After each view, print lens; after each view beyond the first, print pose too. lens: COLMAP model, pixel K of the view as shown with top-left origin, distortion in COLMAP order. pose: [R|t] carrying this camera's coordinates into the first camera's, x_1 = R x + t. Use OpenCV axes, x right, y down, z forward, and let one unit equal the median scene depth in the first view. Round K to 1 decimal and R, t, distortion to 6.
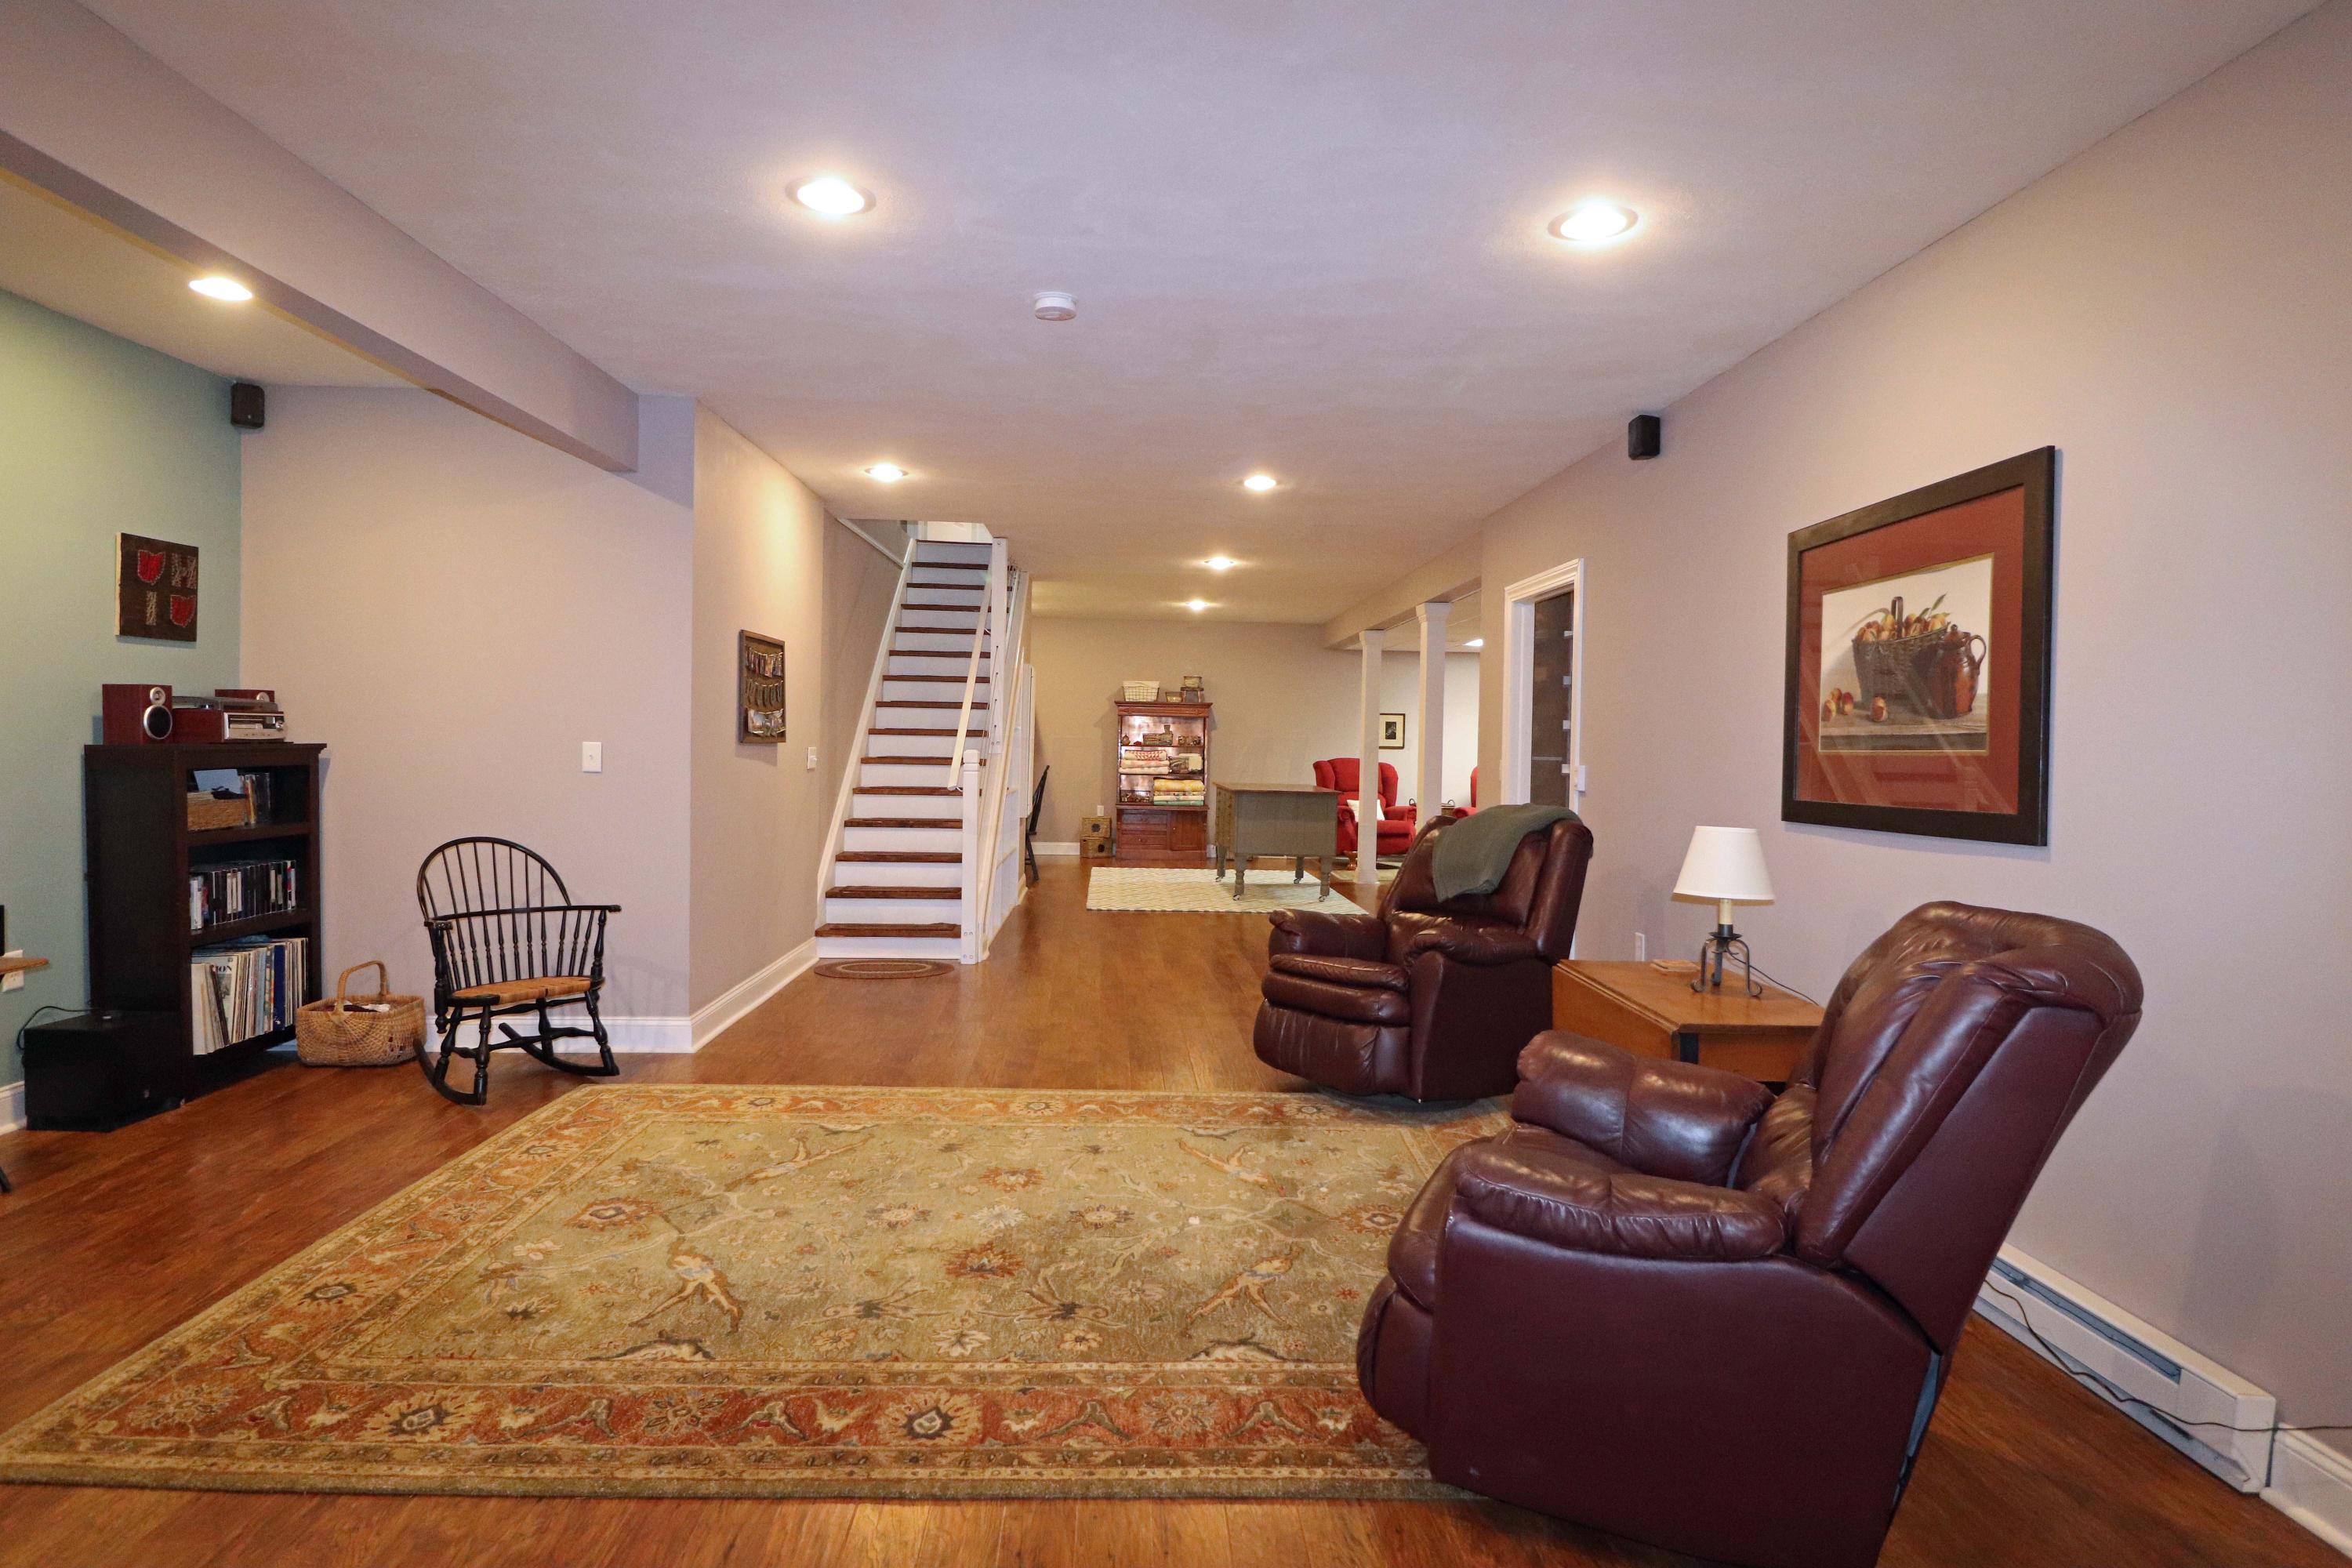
lens RADIAL K [[1240.8, 0, 1179.1], [0, 1240.8, 748.0], [0, 0, 1]] dist [0.002926, -0.010030]
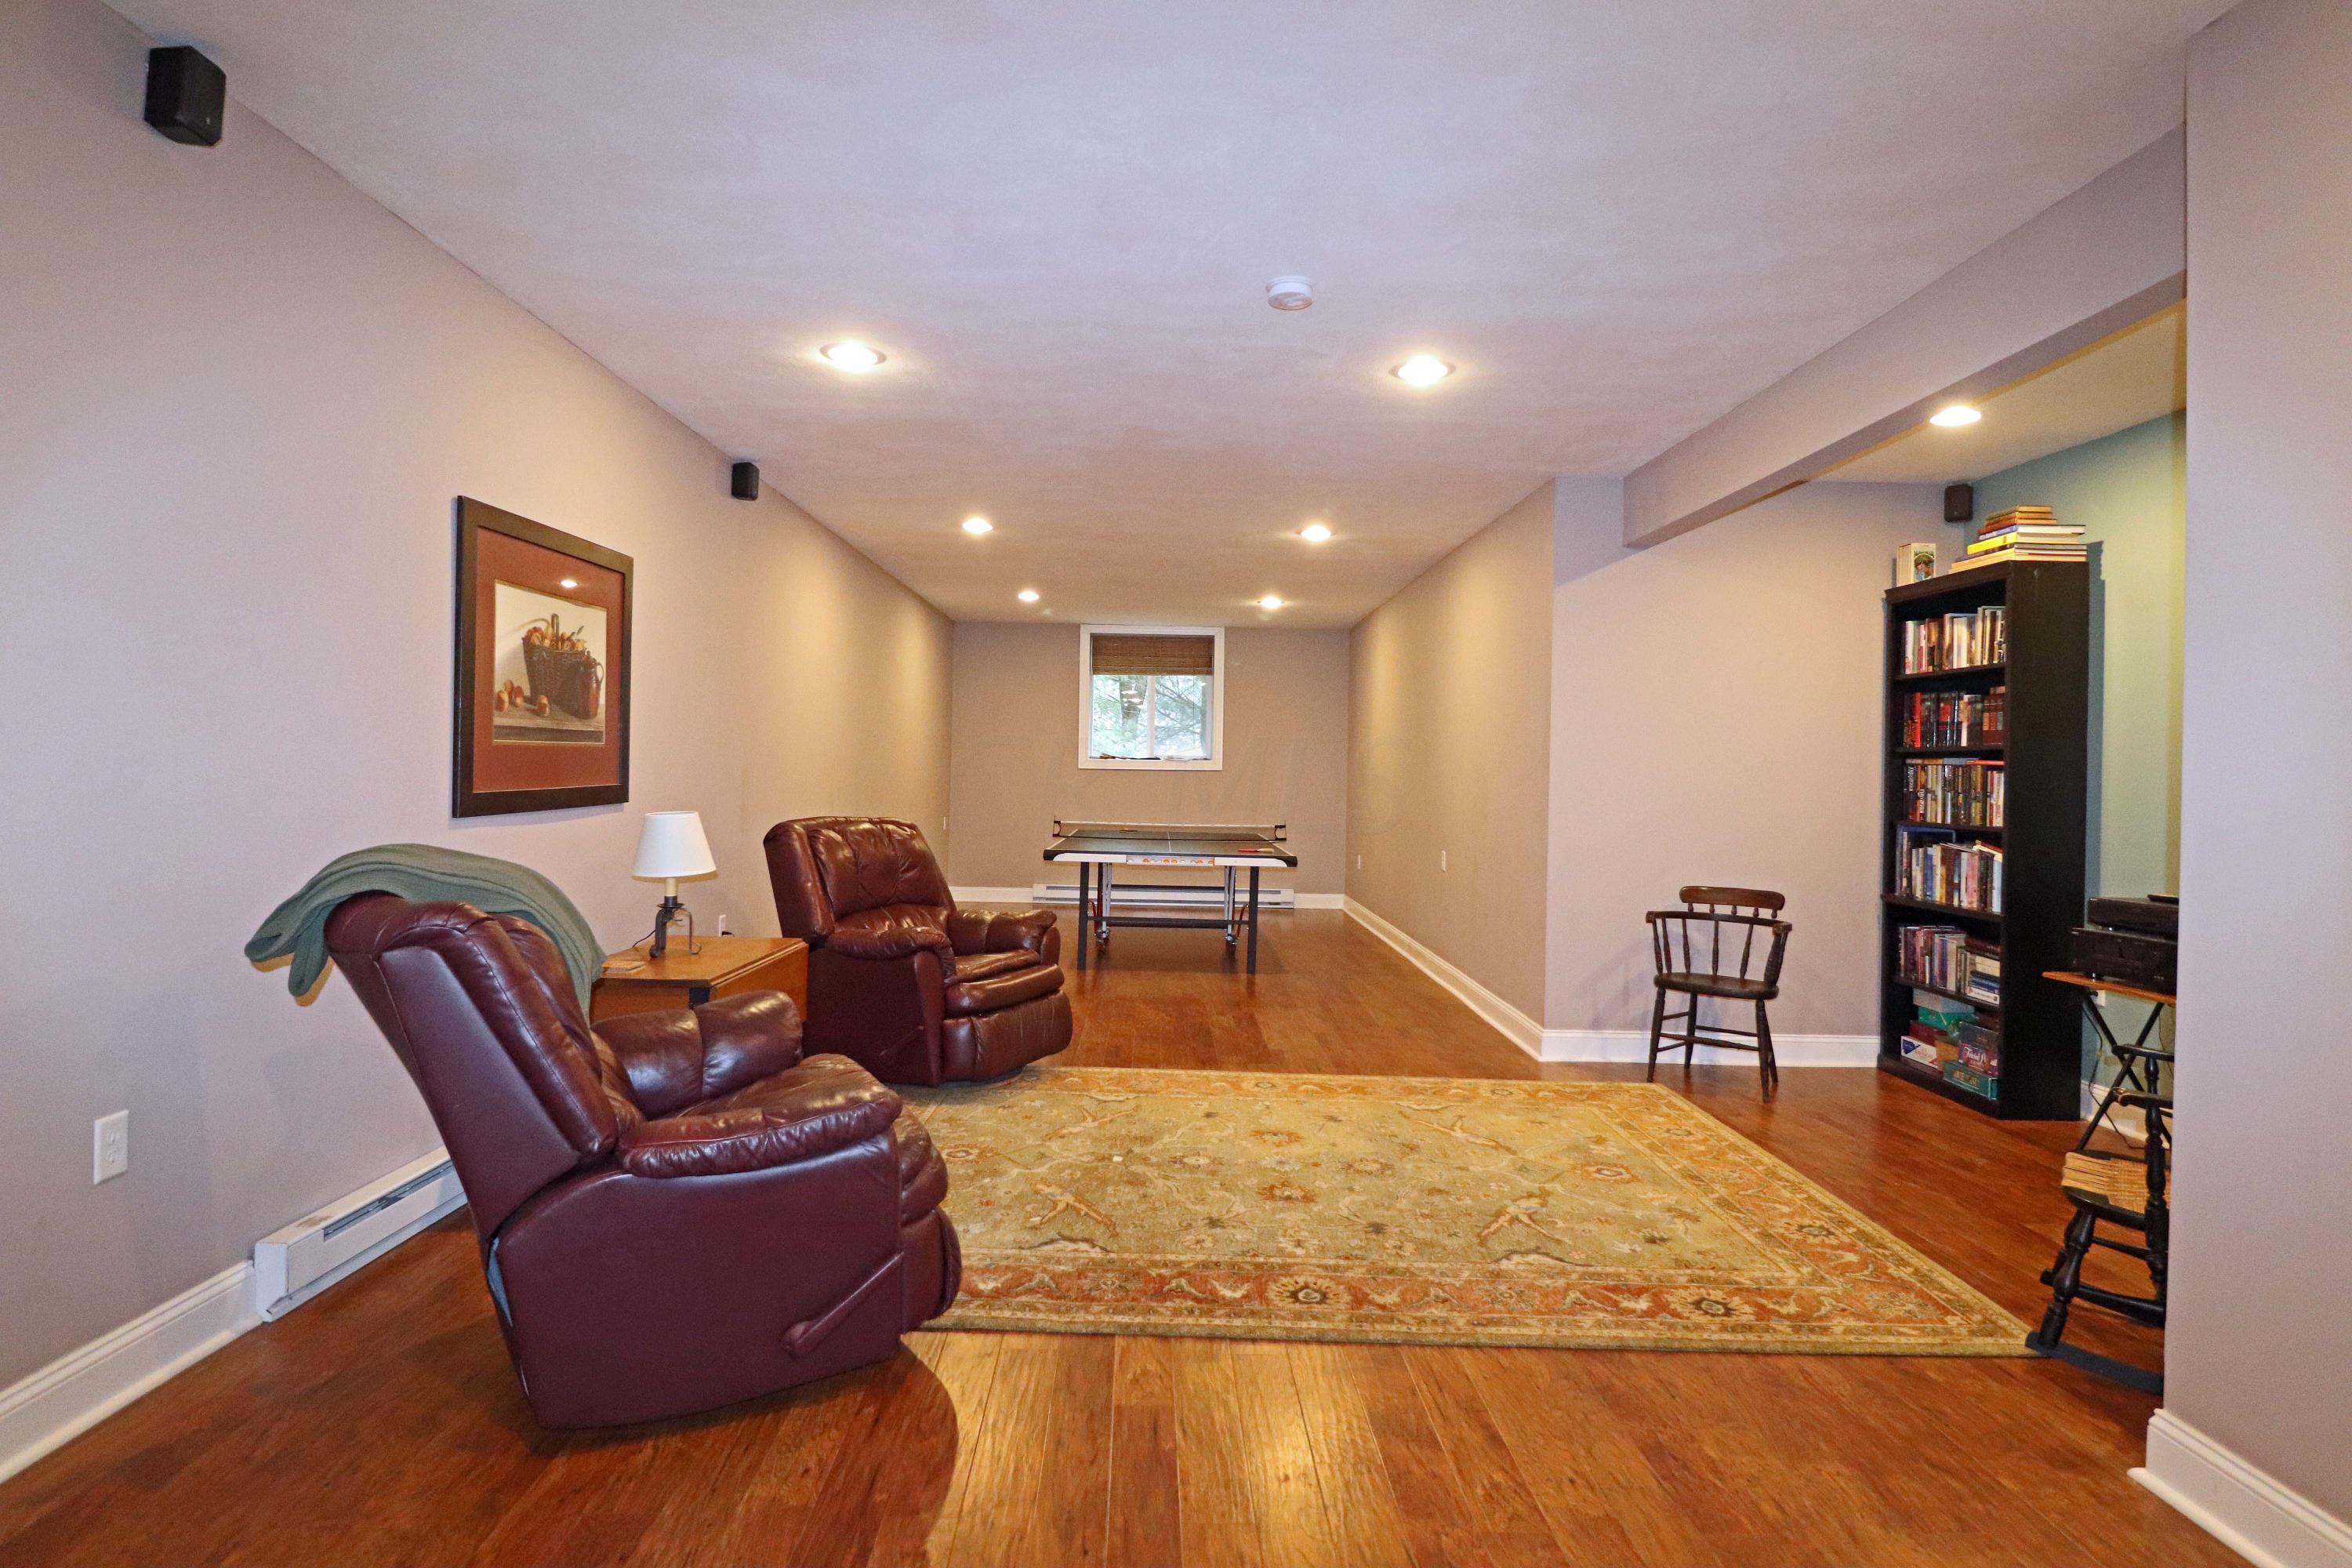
lens RADIAL K [[1240.8, 0, 1179.1], [0, 1240.8, 748.0], [0, 0, 1]] dist [0.002926, -0.010030]
pose [[-0.998721, -0.040104, 0.030799, -0.063747], [-0.040454, 0.999123, -0.010825, -0.003036], [-0.030338, -0.012057, -0.999467, 2.066616]]
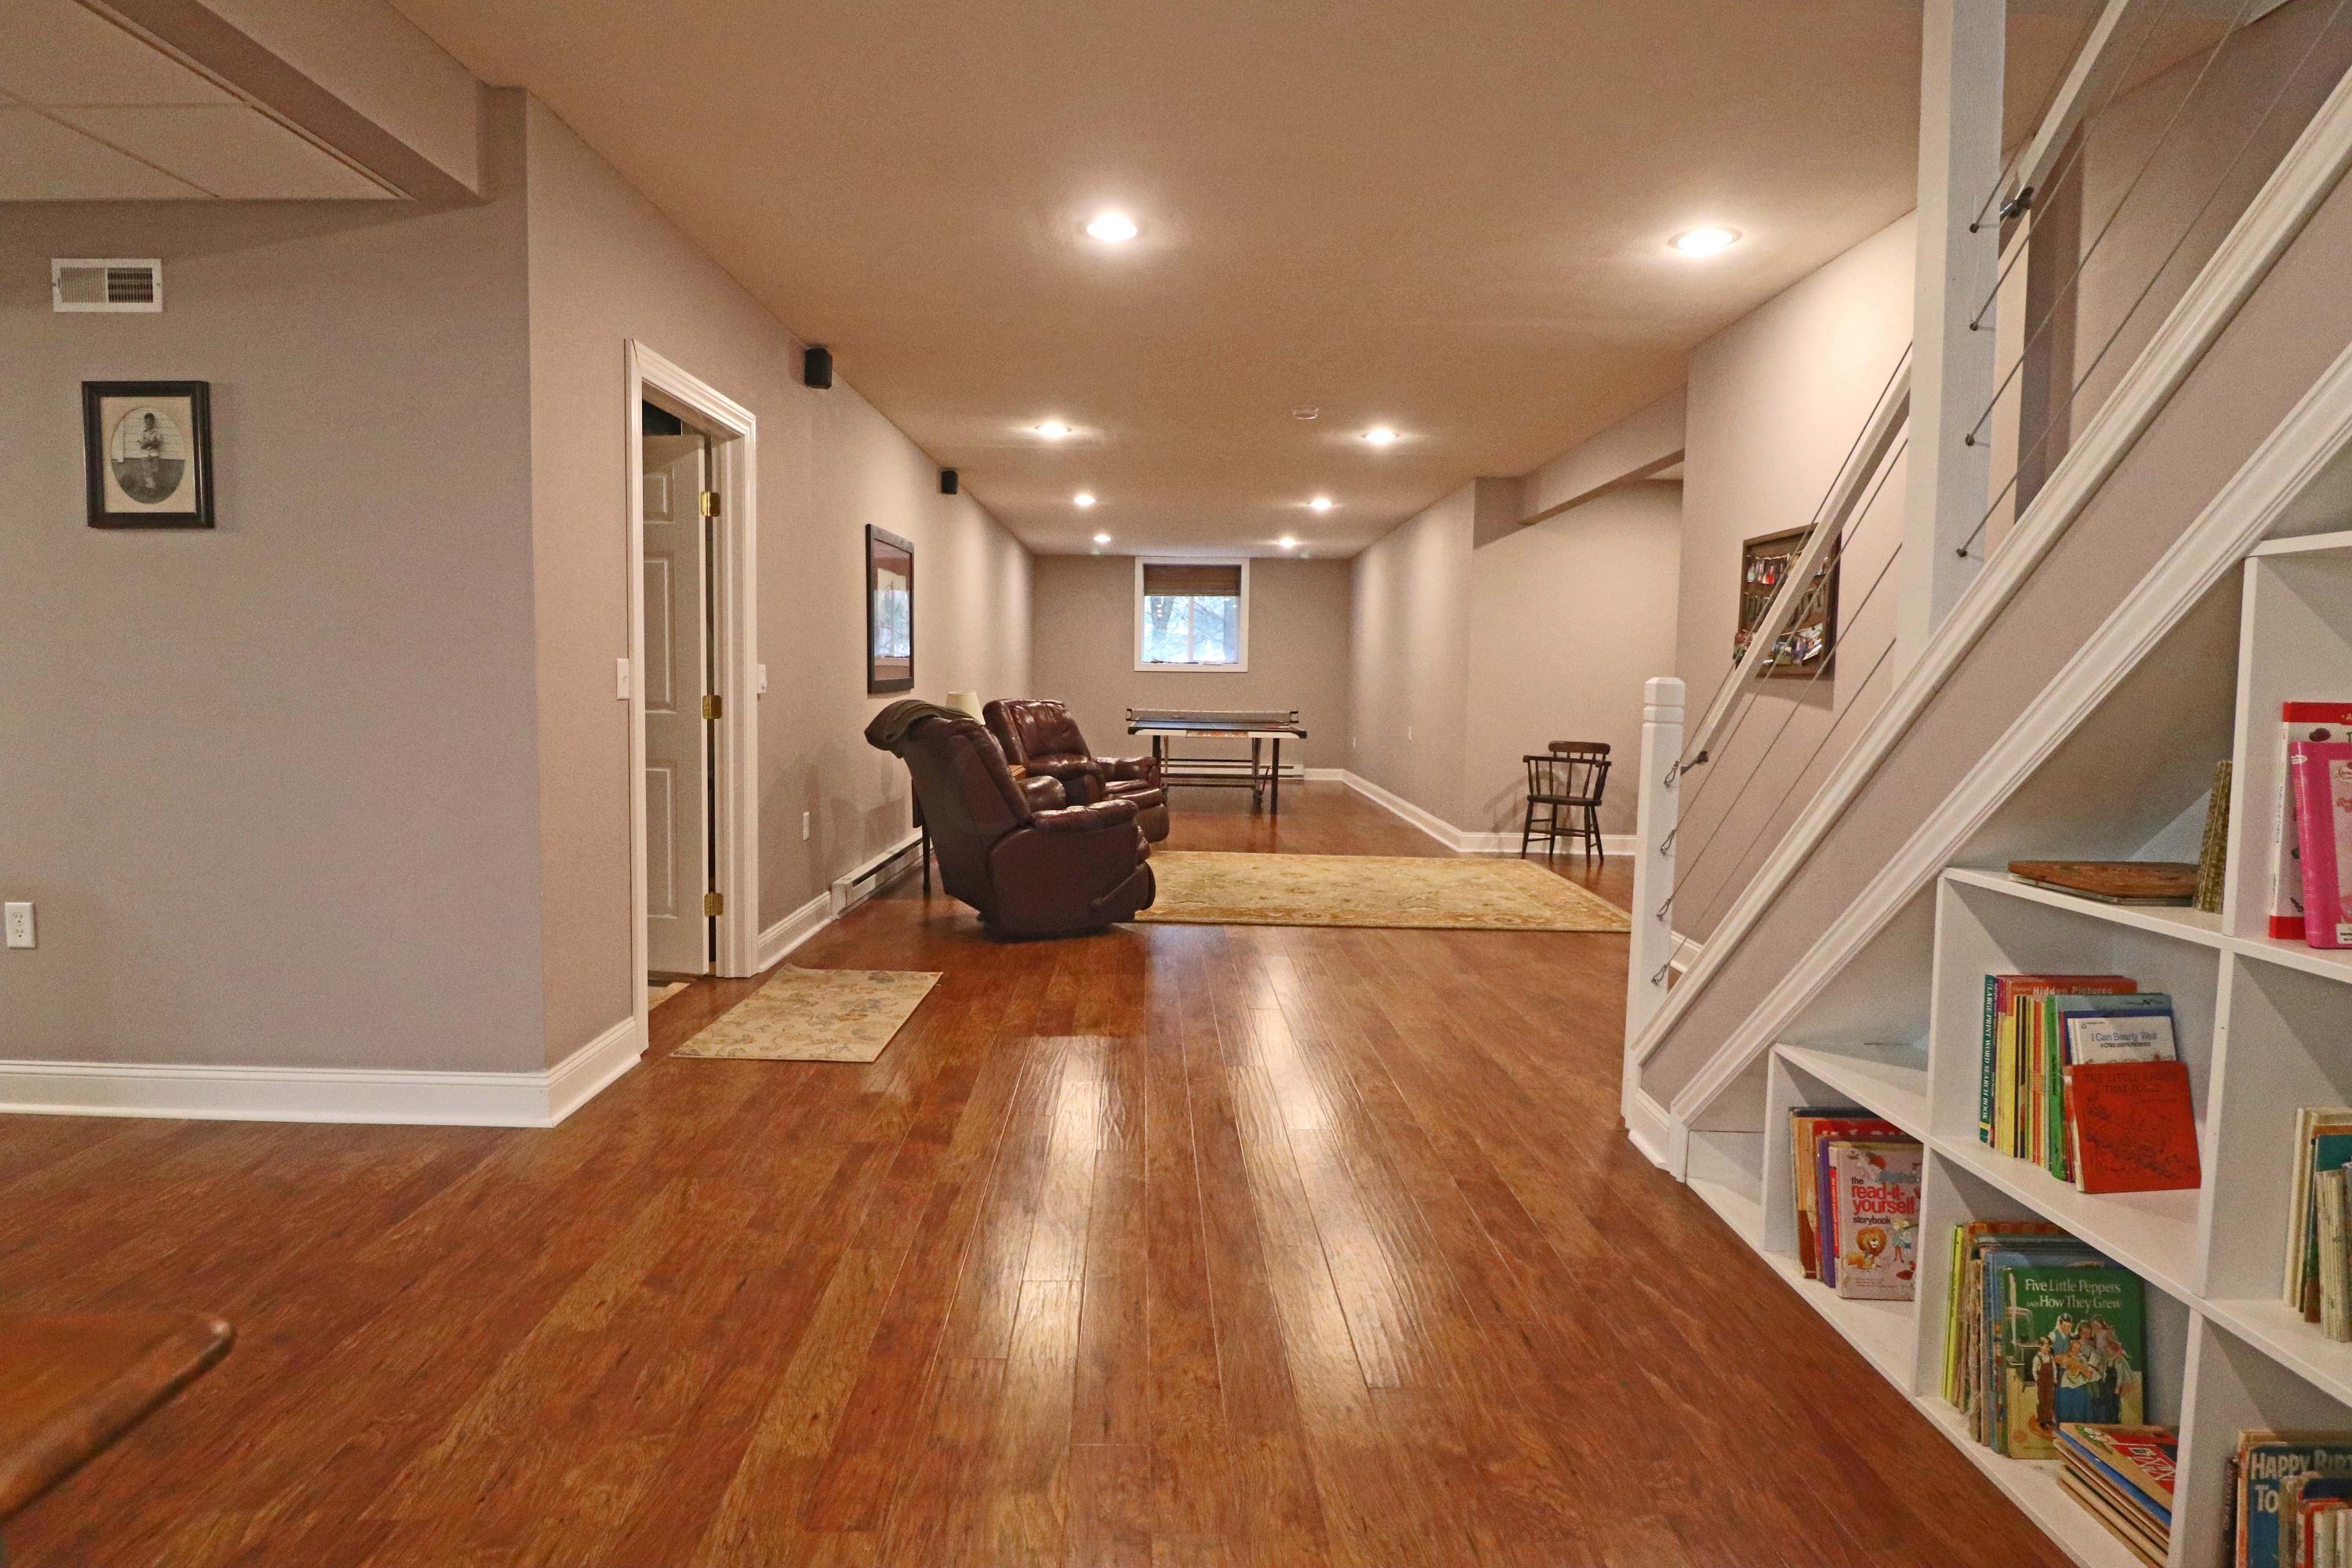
lens RADIAL K [[1240.8, 0, 1179.1], [0, 1240.8, 748.0], [0, 0, 1]] dist [0.002926, -0.010030]
pose [[-0.998643, -0.038572, 0.034985, -0.004825], [-0.036221, 0.997195, 0.065503, 0.006934], [-0.037413, 0.064147, -0.997239, 2.968929]]
